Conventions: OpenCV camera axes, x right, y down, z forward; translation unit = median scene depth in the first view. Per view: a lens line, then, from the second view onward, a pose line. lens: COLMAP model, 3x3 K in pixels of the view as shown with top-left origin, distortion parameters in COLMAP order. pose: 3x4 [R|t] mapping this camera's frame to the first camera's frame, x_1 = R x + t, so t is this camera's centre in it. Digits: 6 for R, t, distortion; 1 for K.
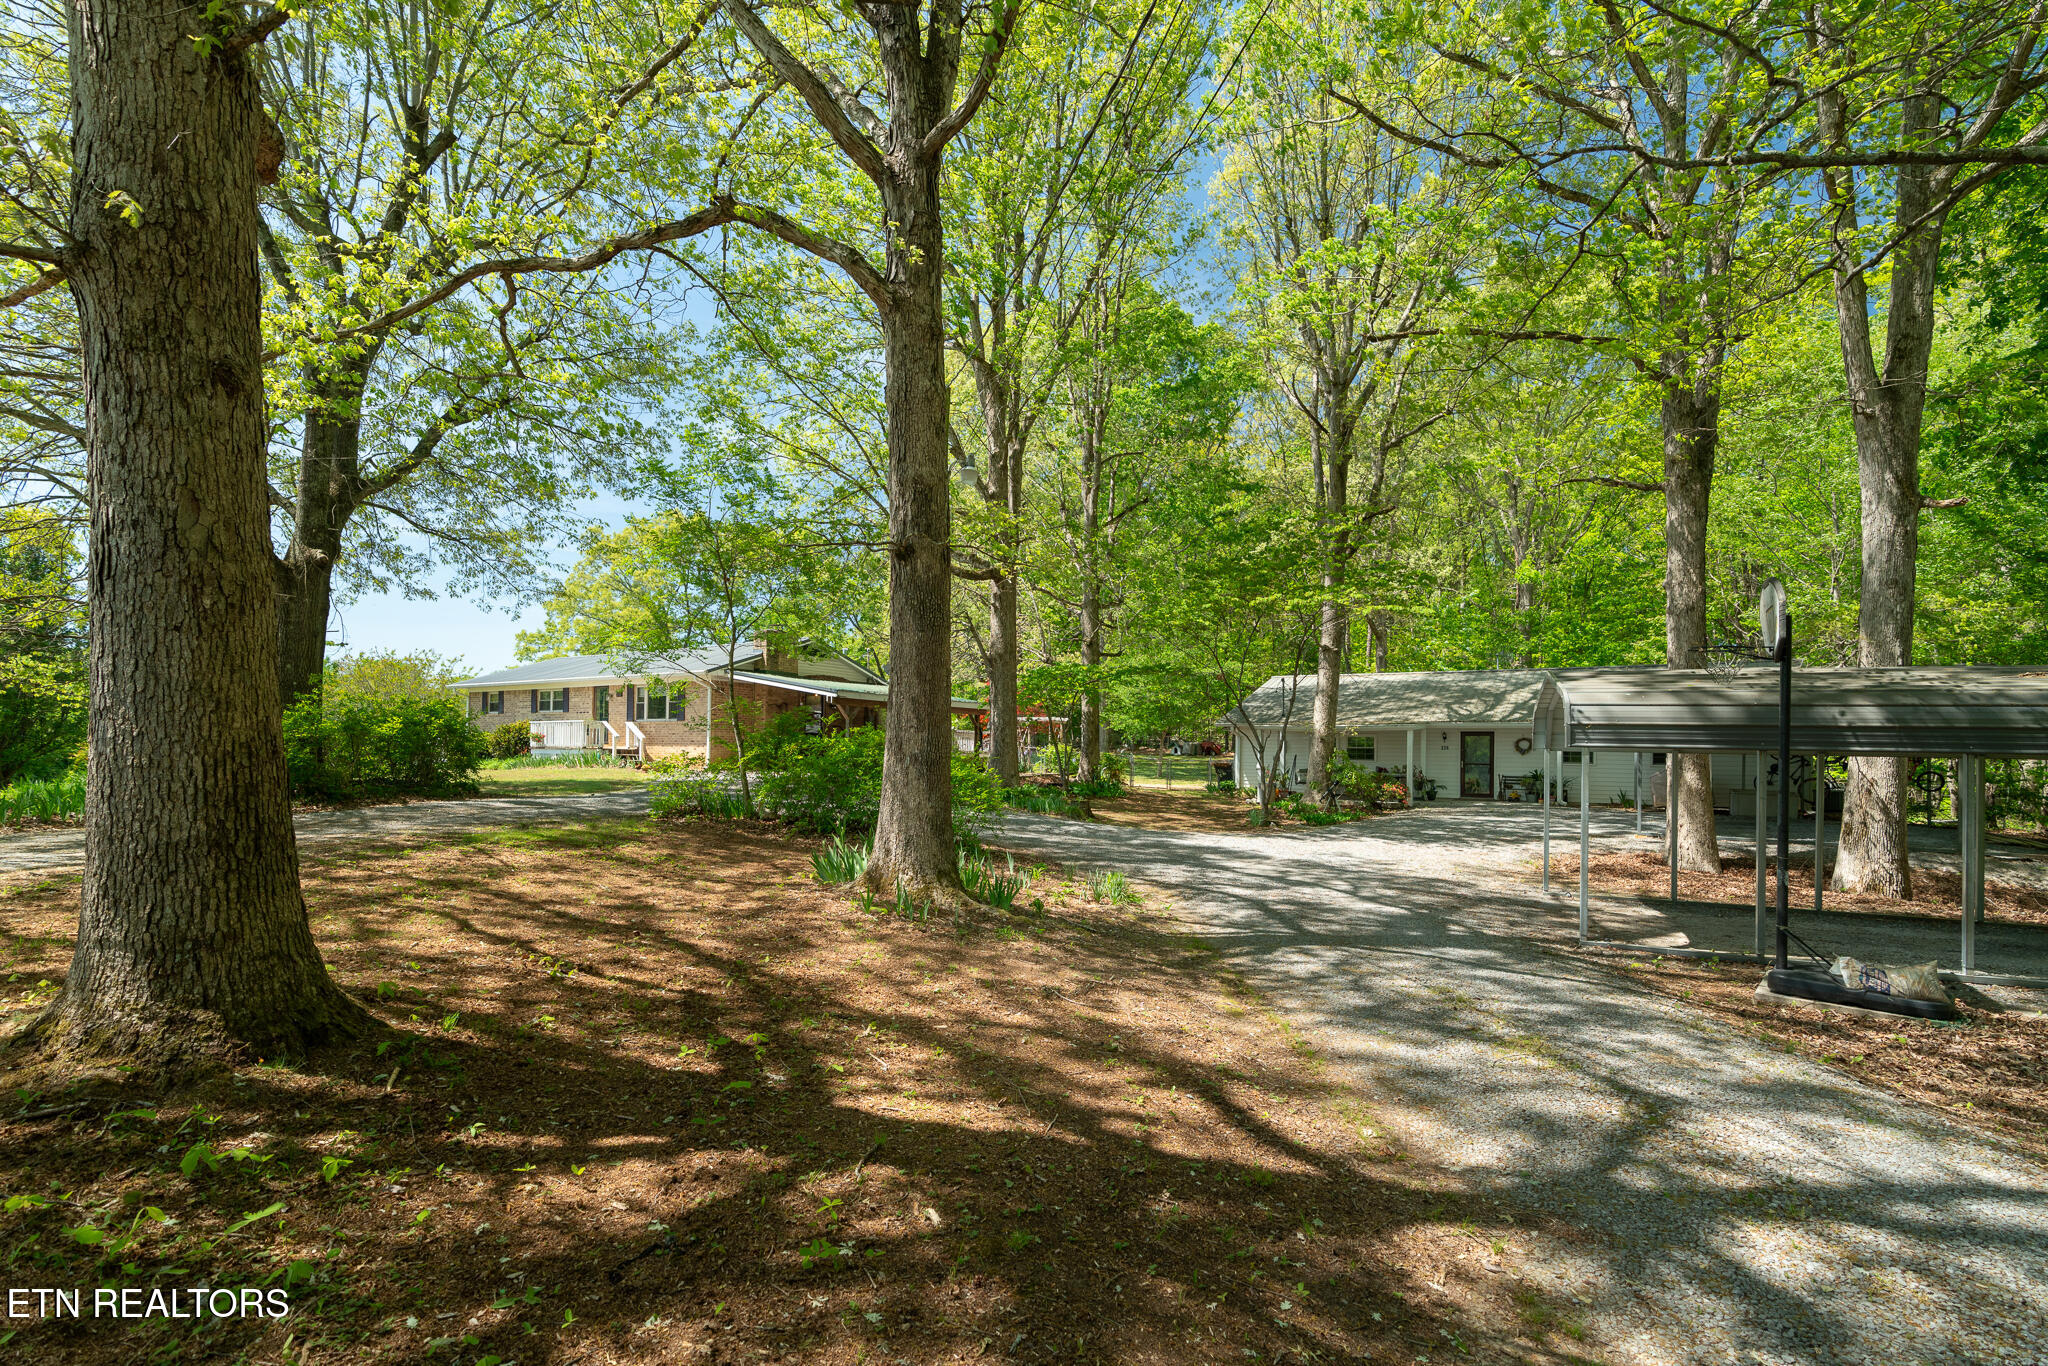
lens RADIAL K [[934.6, 0, 1034.1], [0, 934.6, 748.0], [0, 0, 1]] dist [0.002627, -0.000498]
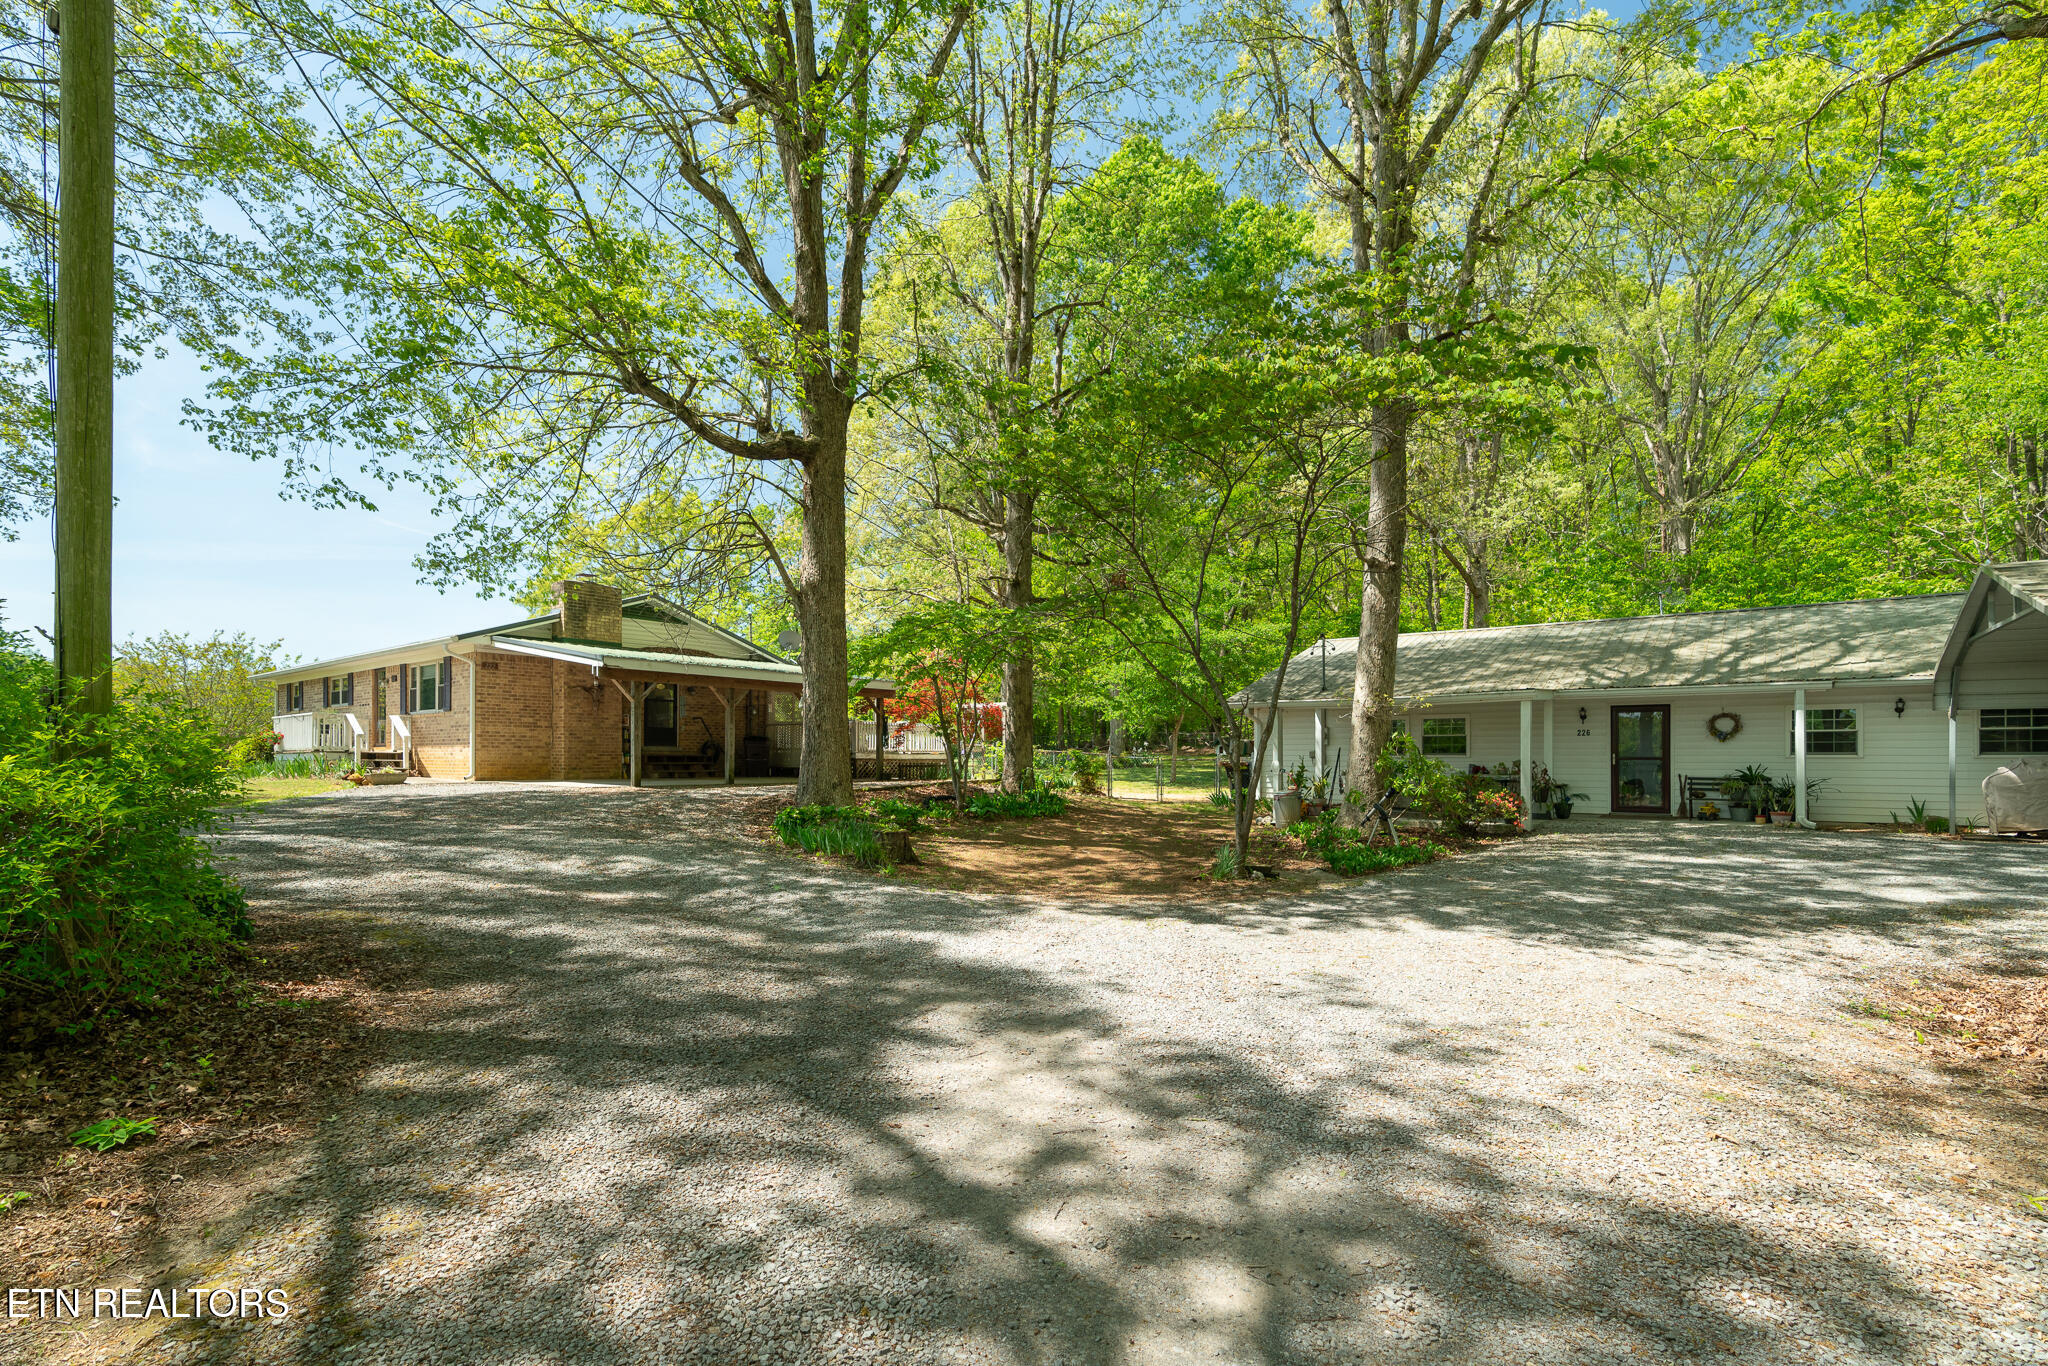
lens RADIAL K [[934.6, 0, 999.9], [0, 934.6, 757.7], [0, 0, 1]] dist [0.002627, -0.000498]
pose [[0.993243, -0.011473, -0.115483, 0.125873], [0.011888, 0.999925, 0.002903, 0.009730], [0.115441, -0.004256, 0.993305, 0.335078]]
